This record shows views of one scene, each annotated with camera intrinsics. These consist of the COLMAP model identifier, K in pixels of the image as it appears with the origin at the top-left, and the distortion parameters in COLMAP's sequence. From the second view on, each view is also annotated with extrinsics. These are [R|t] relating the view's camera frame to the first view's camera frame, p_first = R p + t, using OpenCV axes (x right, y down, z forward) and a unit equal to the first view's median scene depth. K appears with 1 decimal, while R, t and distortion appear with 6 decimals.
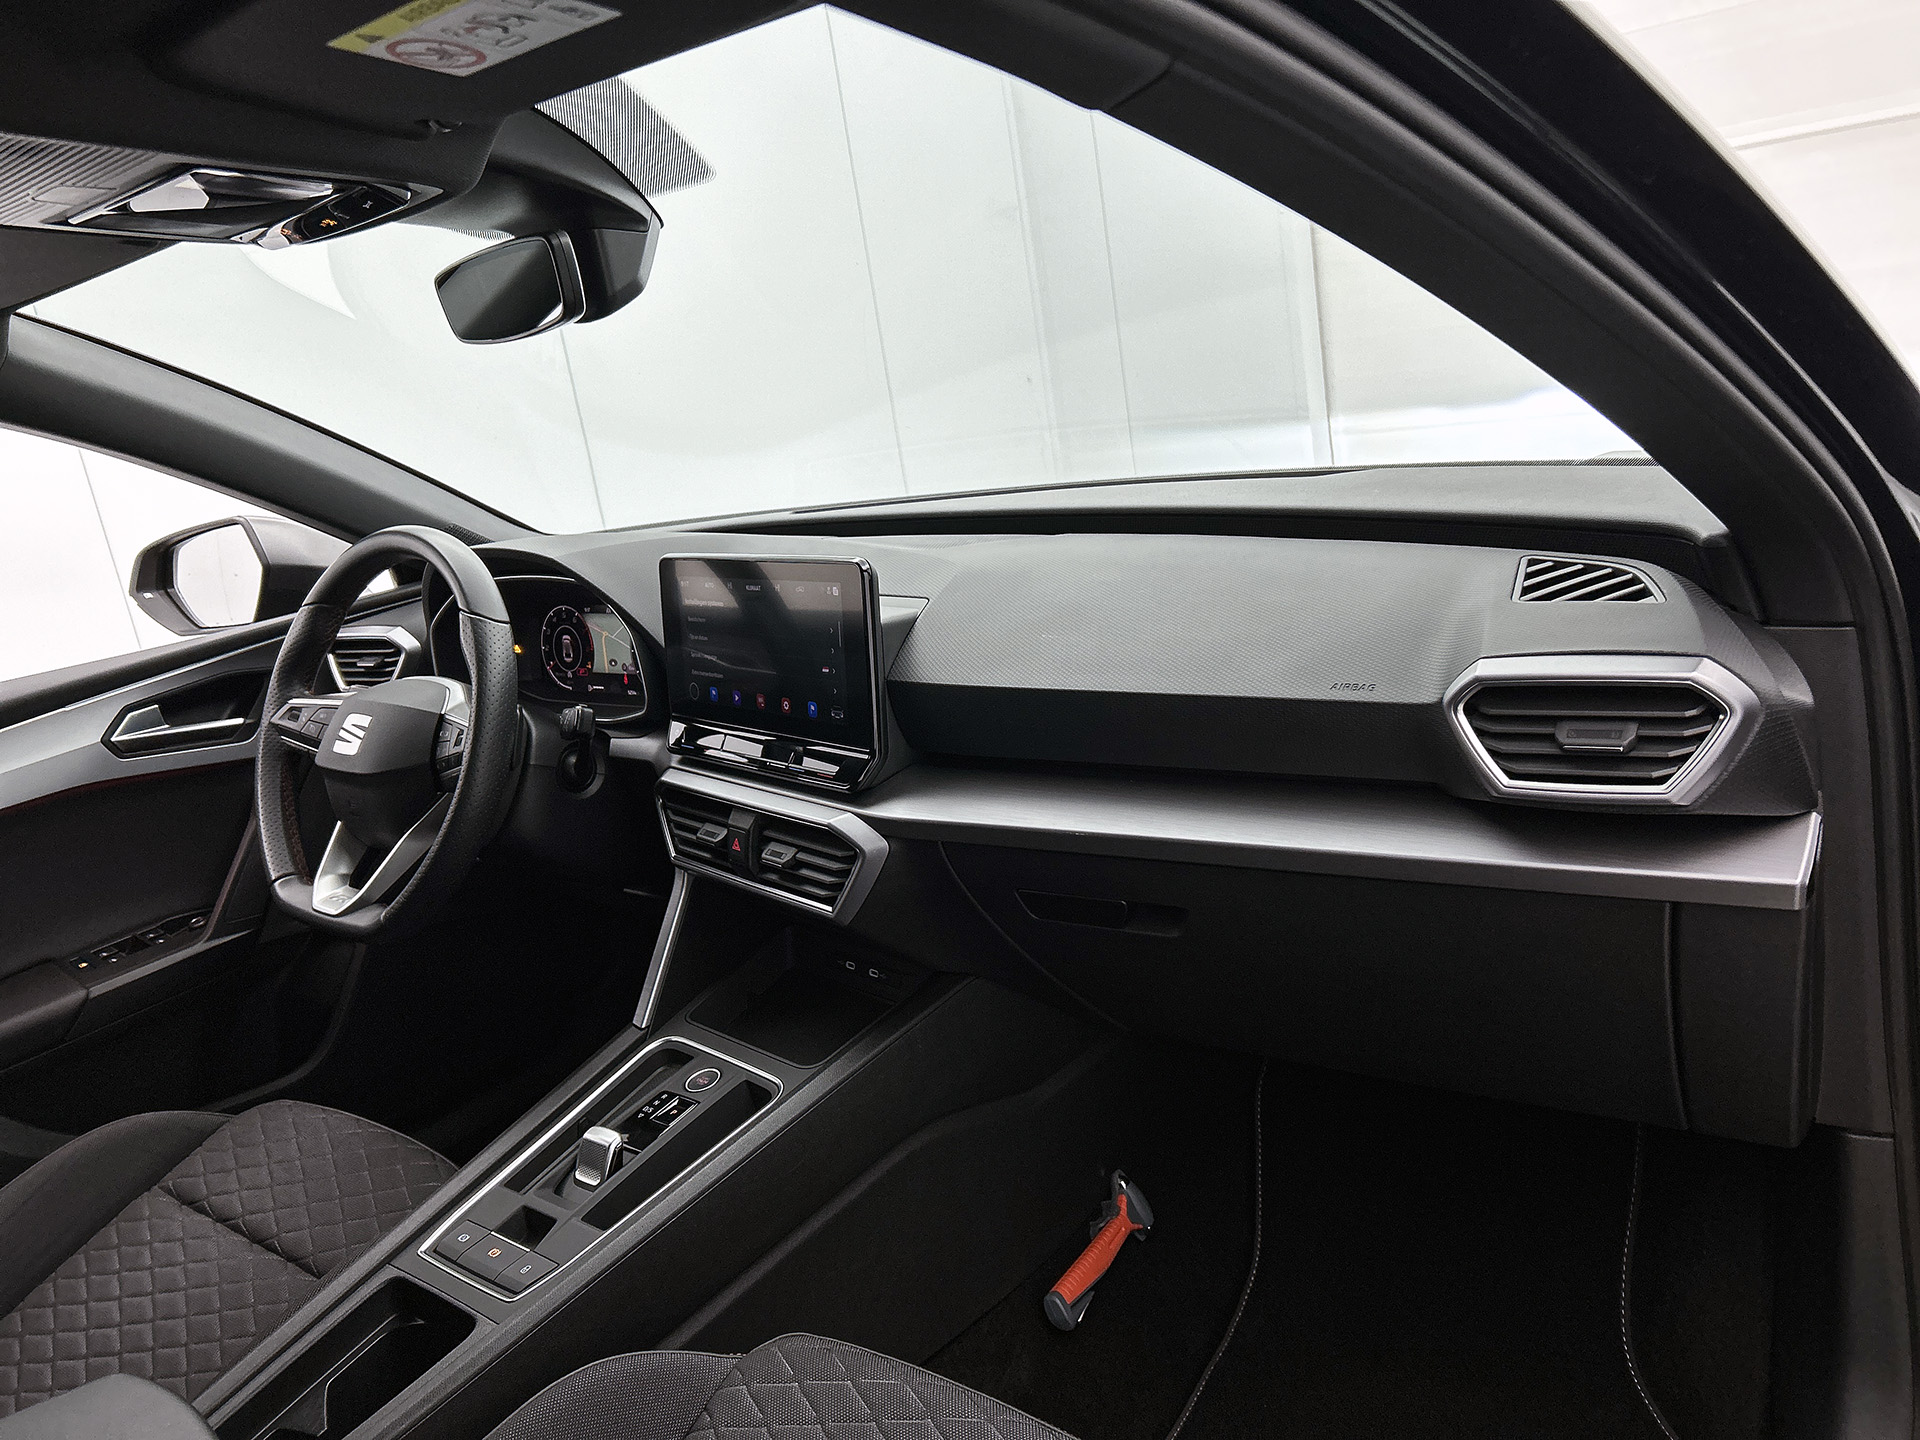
lens RADIAL K [[1464.2, 0, 964.4], [0, 1464.2, 713.3], [0, 0, 1]] dist [0.005686, 0.003394]
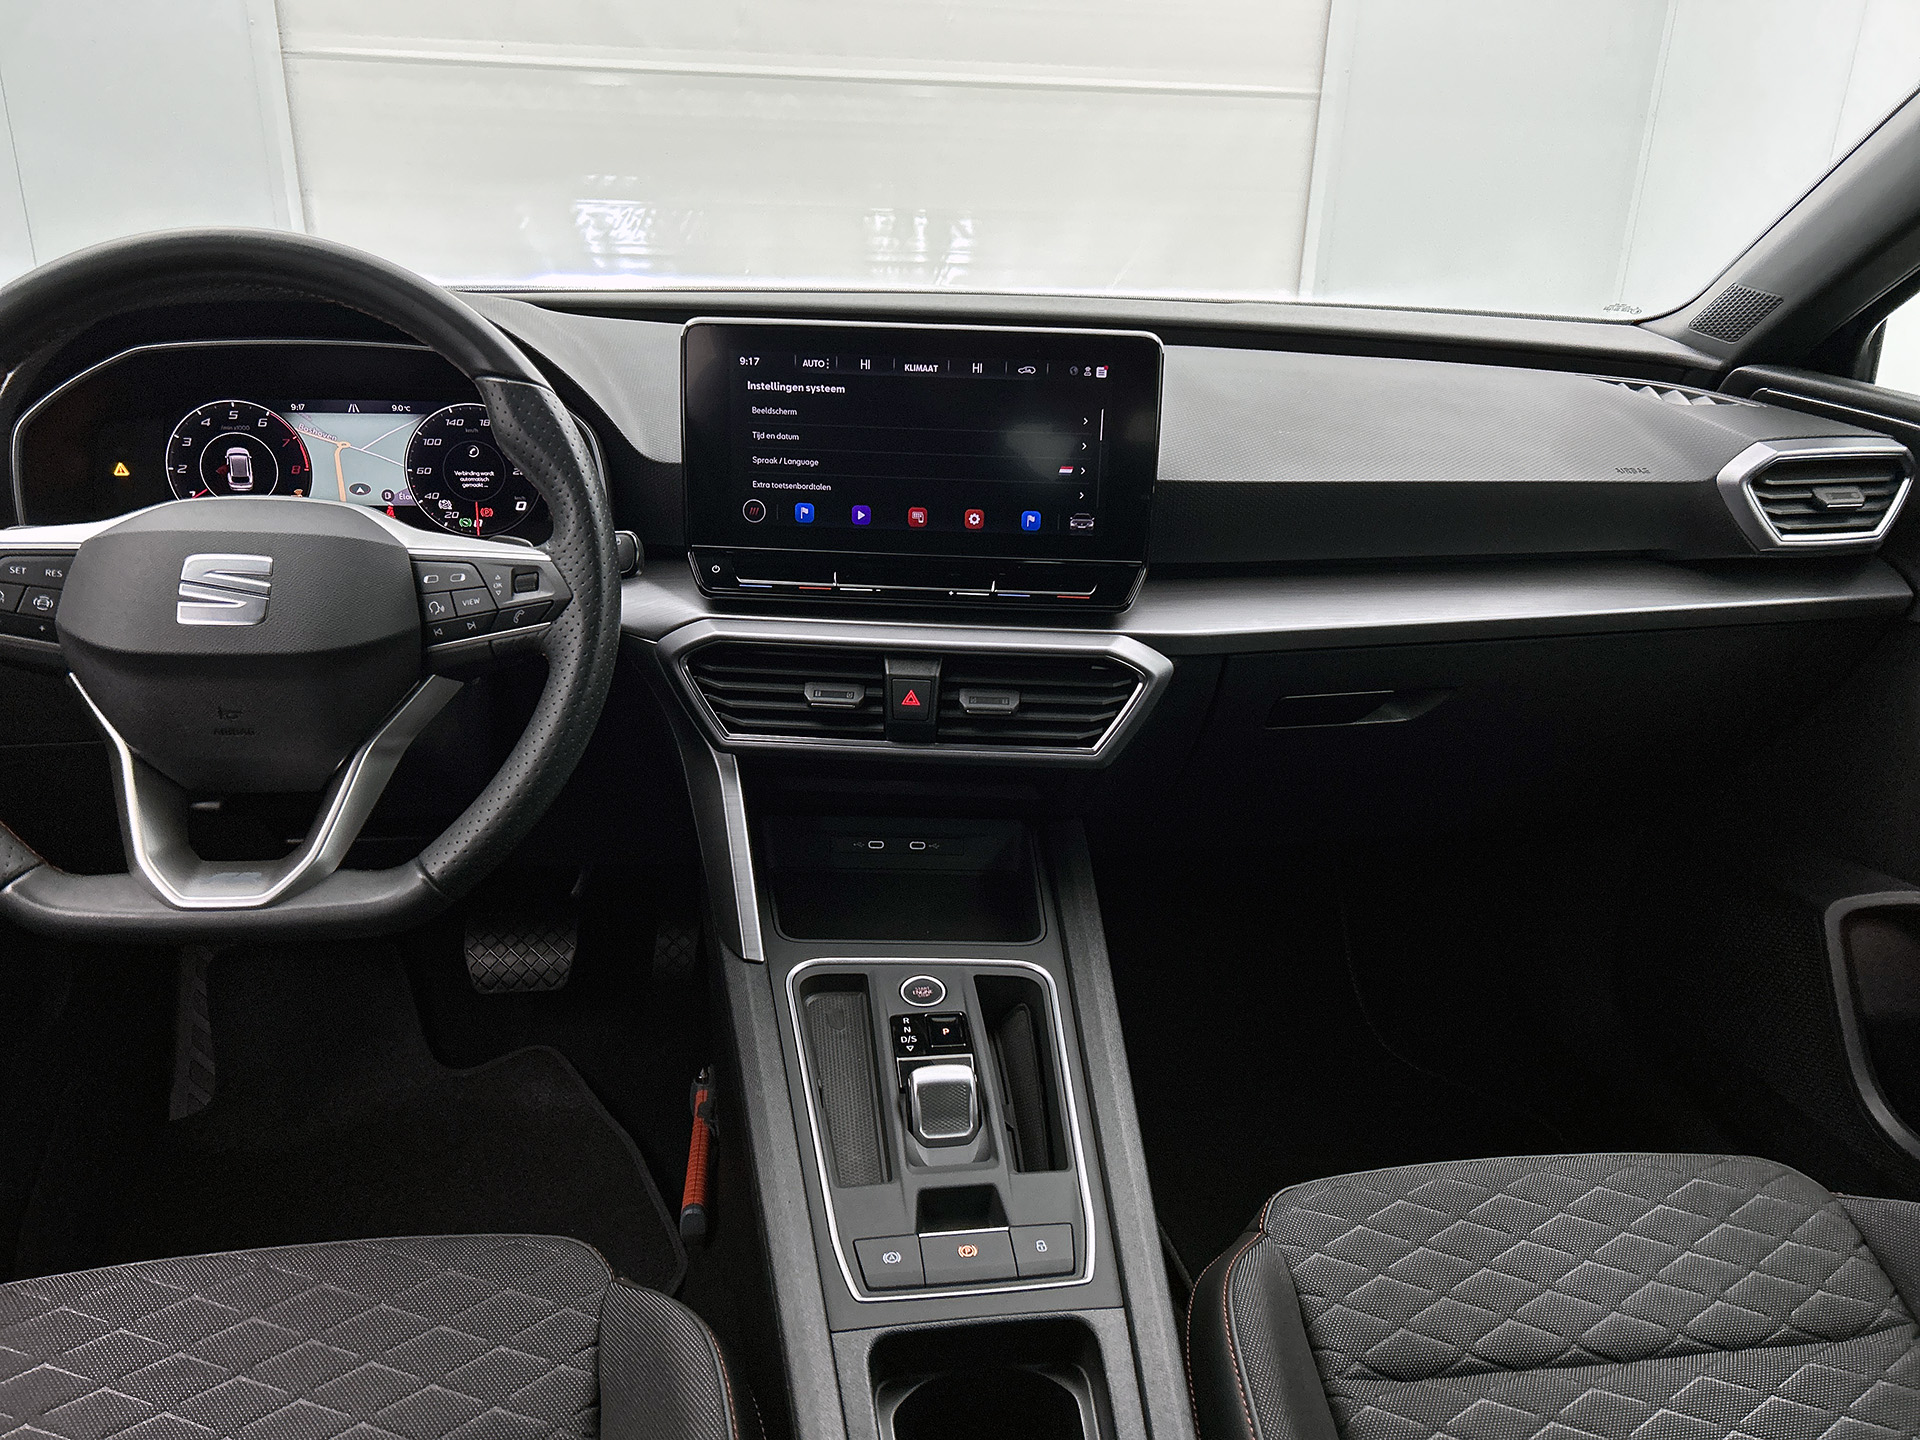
lens RADIAL K [[1464.2, 0, 964.4], [0, 1464.2, 713.3], [0, 0, 1]] dist [0.005686, 0.003394]
pose [[0.659222, -0.103277, 0.744822, -0.835762], [0.057039, 0.994537, 0.087419, 0.036080], [-0.749782, -0.015145, 0.661512, 0.517981]]
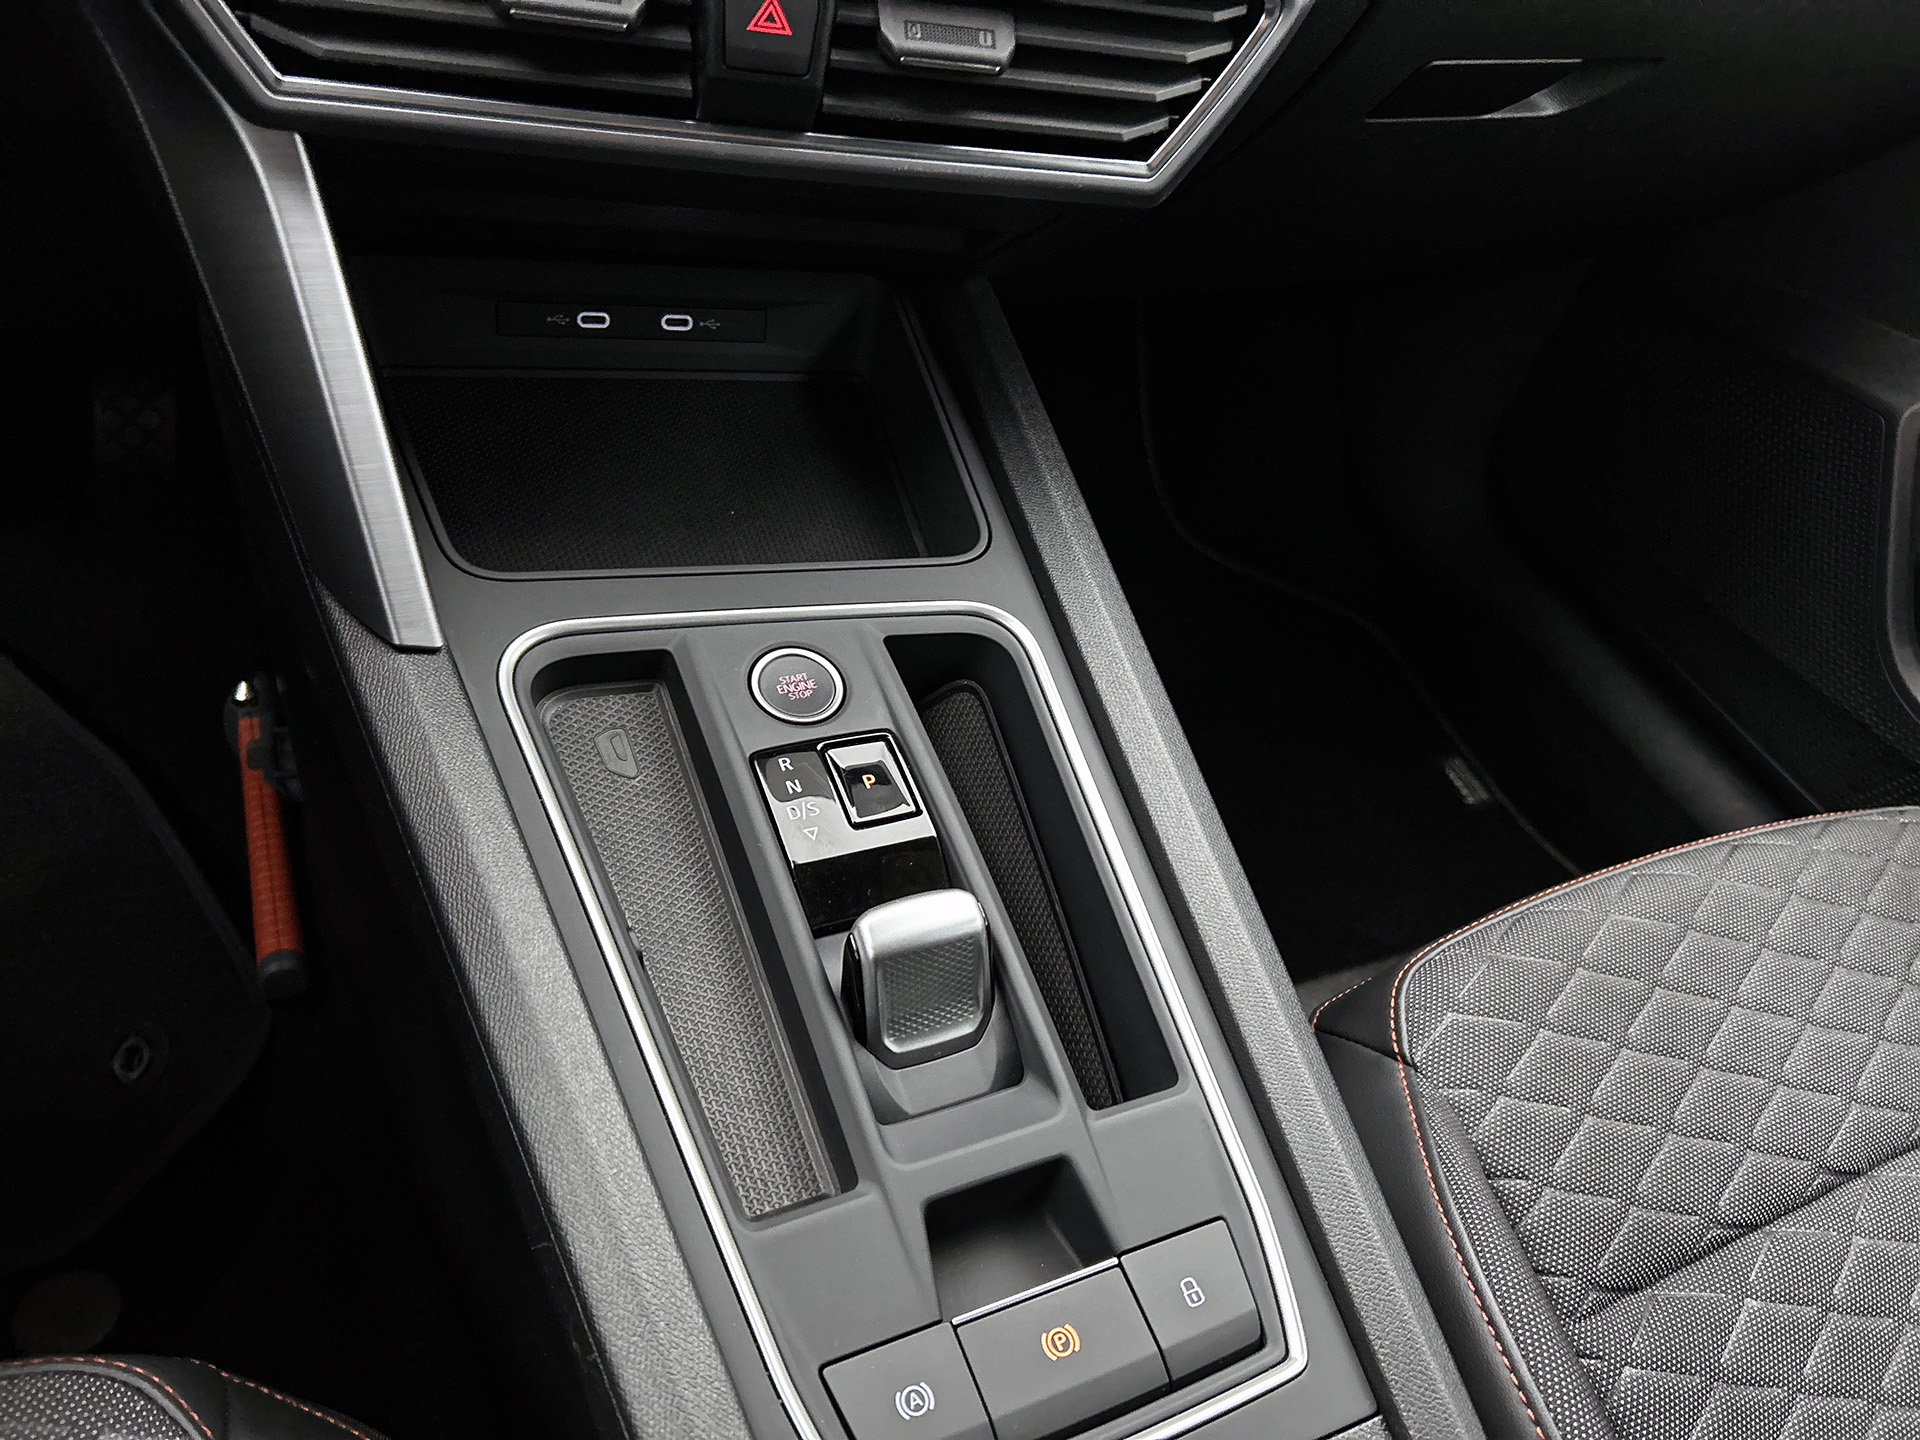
lens RADIAL K [[1464.2, 0, 964.4], [0, 1464.2, 713.3], [0, 0, 1]] dist [0.005686, 0.003394]
pose [[0.388033, -0.457995, 0.799795, -0.522219], [-0.044710, 0.857414, 0.512682, 0.065138], [-0.920561, -0.234696, 0.312228, 0.962043]]
